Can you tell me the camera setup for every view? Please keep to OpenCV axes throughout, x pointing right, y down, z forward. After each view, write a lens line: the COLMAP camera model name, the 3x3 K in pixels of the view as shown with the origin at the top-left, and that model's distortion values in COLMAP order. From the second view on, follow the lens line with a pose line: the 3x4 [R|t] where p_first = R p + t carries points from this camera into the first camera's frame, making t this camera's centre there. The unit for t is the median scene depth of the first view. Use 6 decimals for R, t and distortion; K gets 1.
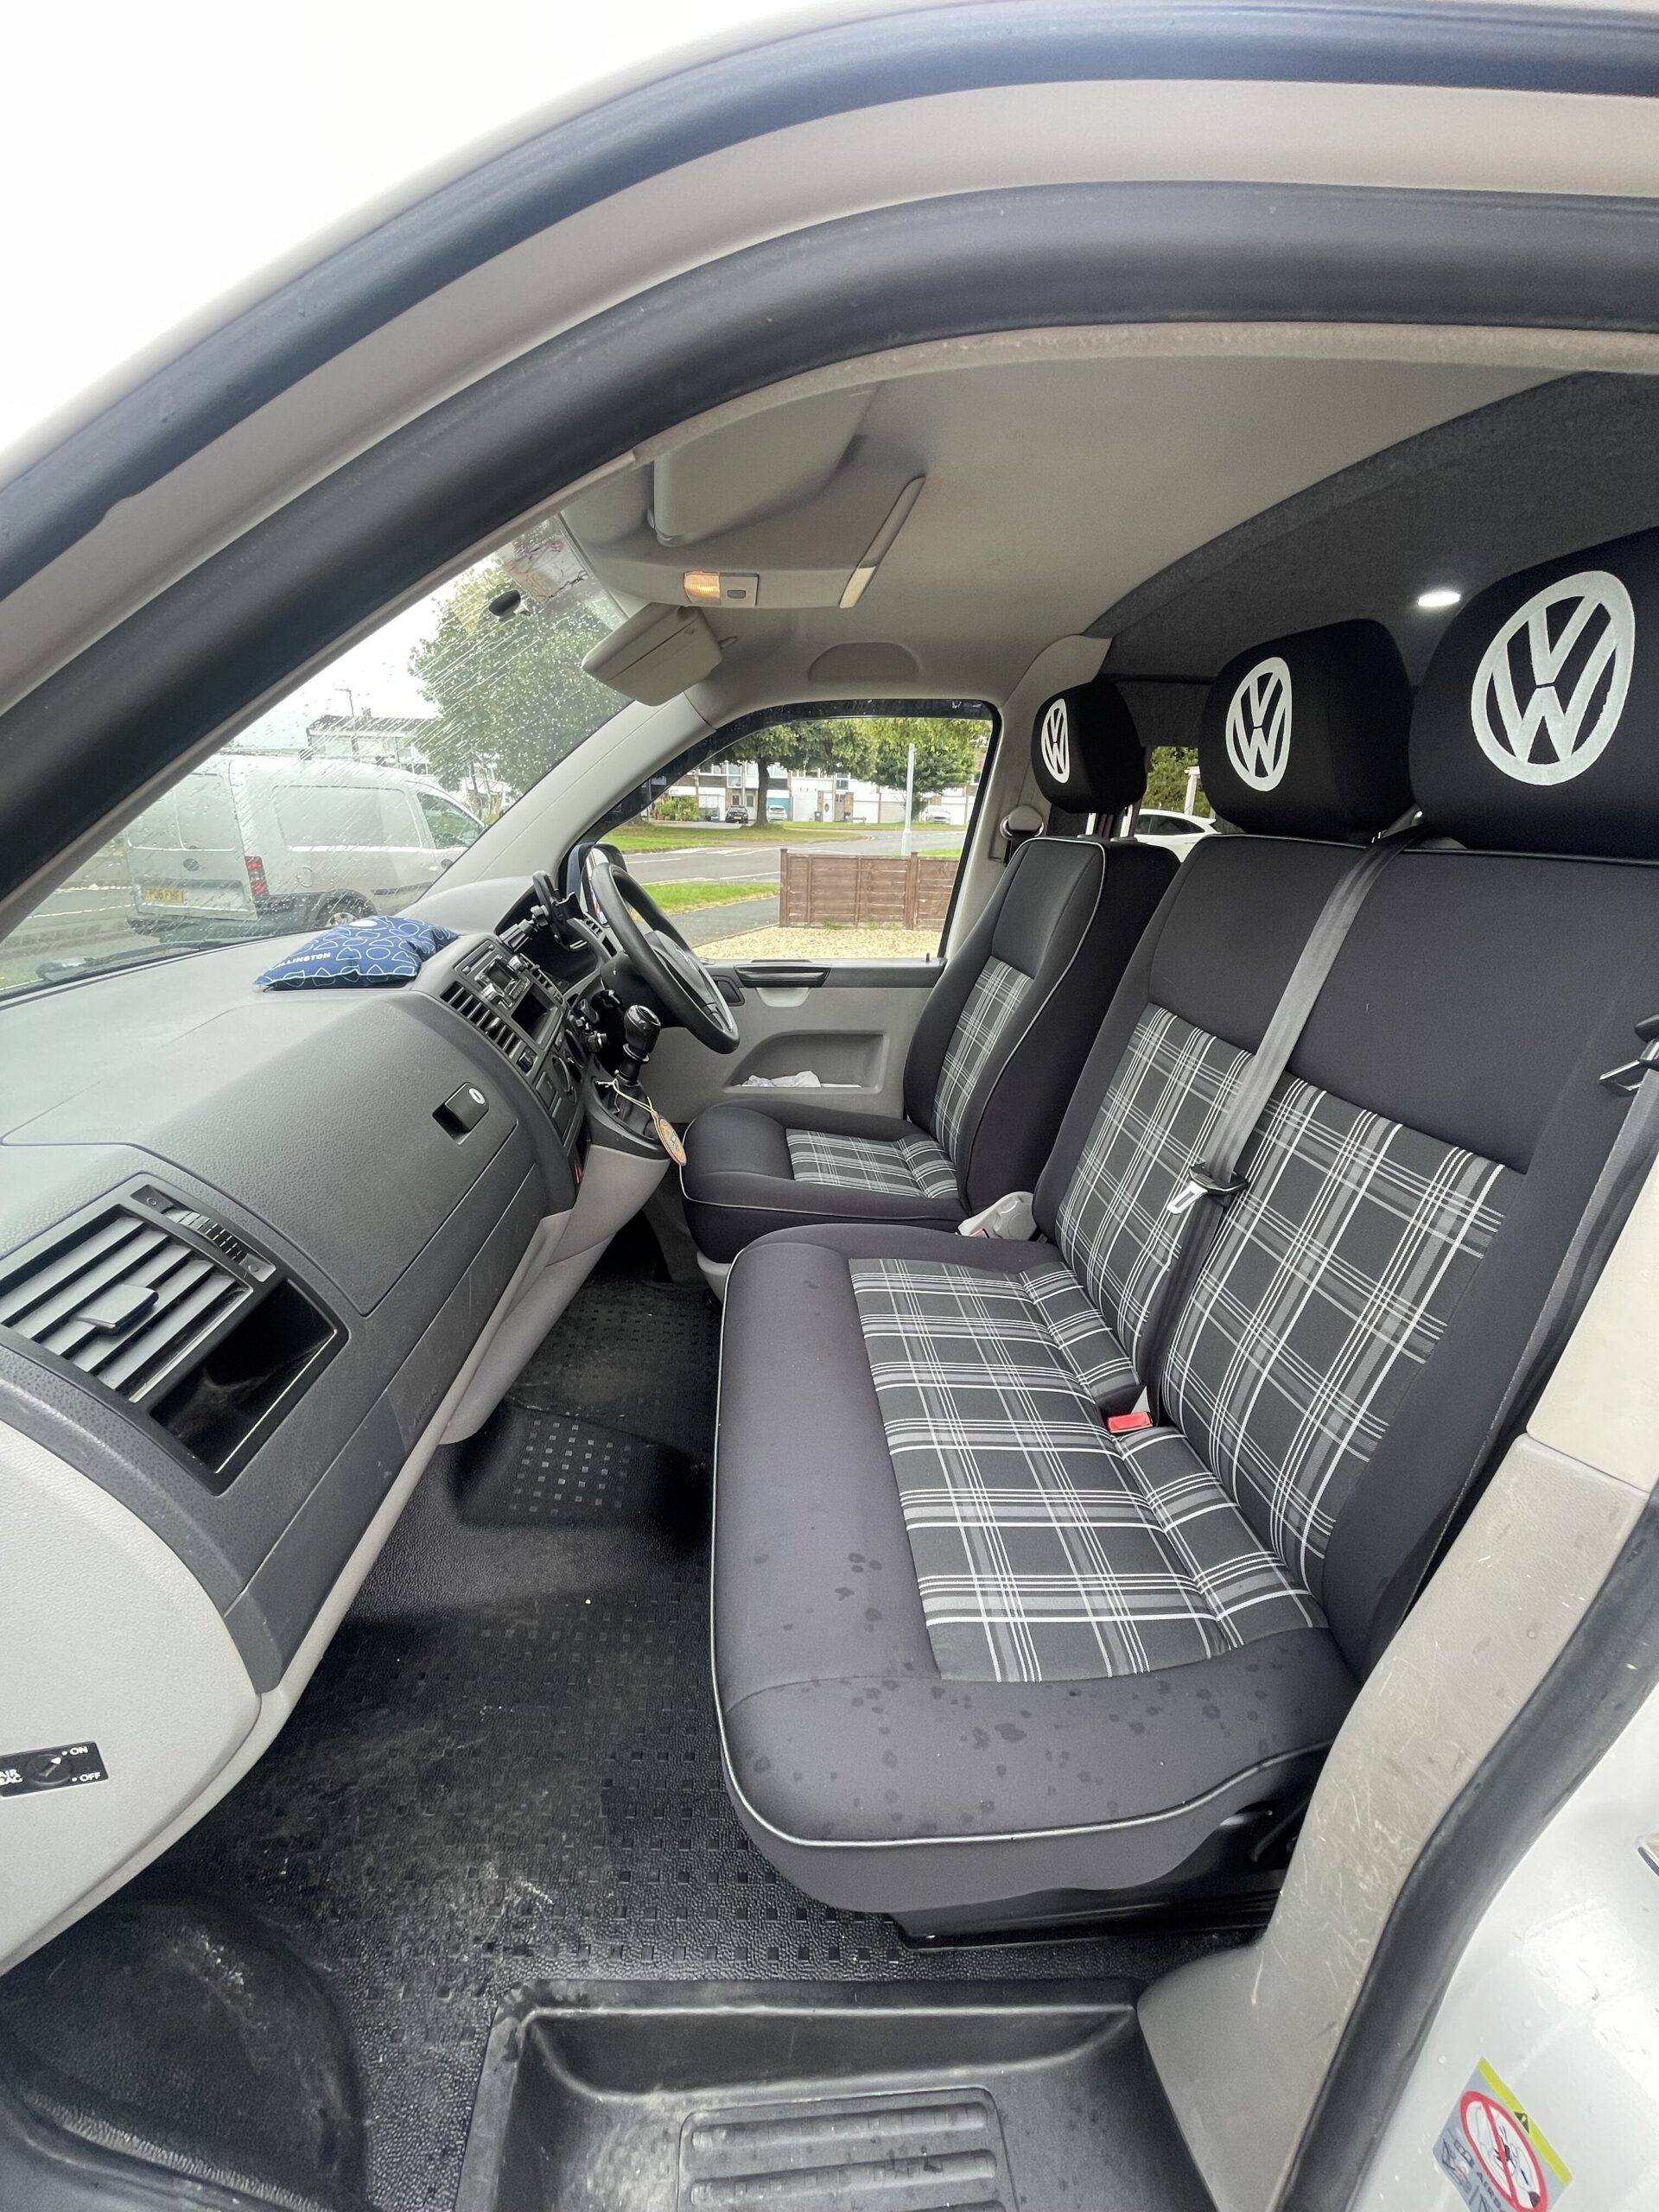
lens RADIAL K [[887.3, 0, 816.1], [0, 887.3, 1101.5], [0, 0, 1]] dist [-0.001962, -0.000288]
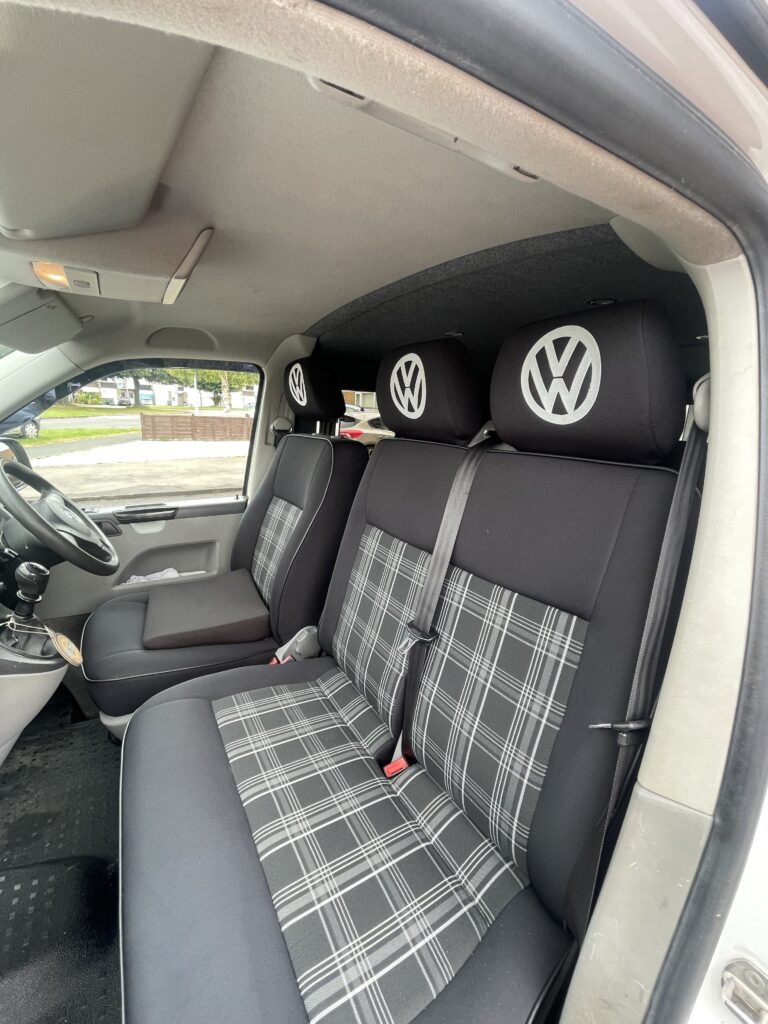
lens RADIAL K [[410.8, 0, 381.2], [0, 410.8, 505.3], [0, 0, 1]] dist [-0.001962, -0.000288]
pose [[0.886895, -0.093007, 0.452512, 0.009332], [0.133909, 0.989228, -0.059133, -0.116726], [-0.442138, 0.113040, 0.889795, 0.244973]]
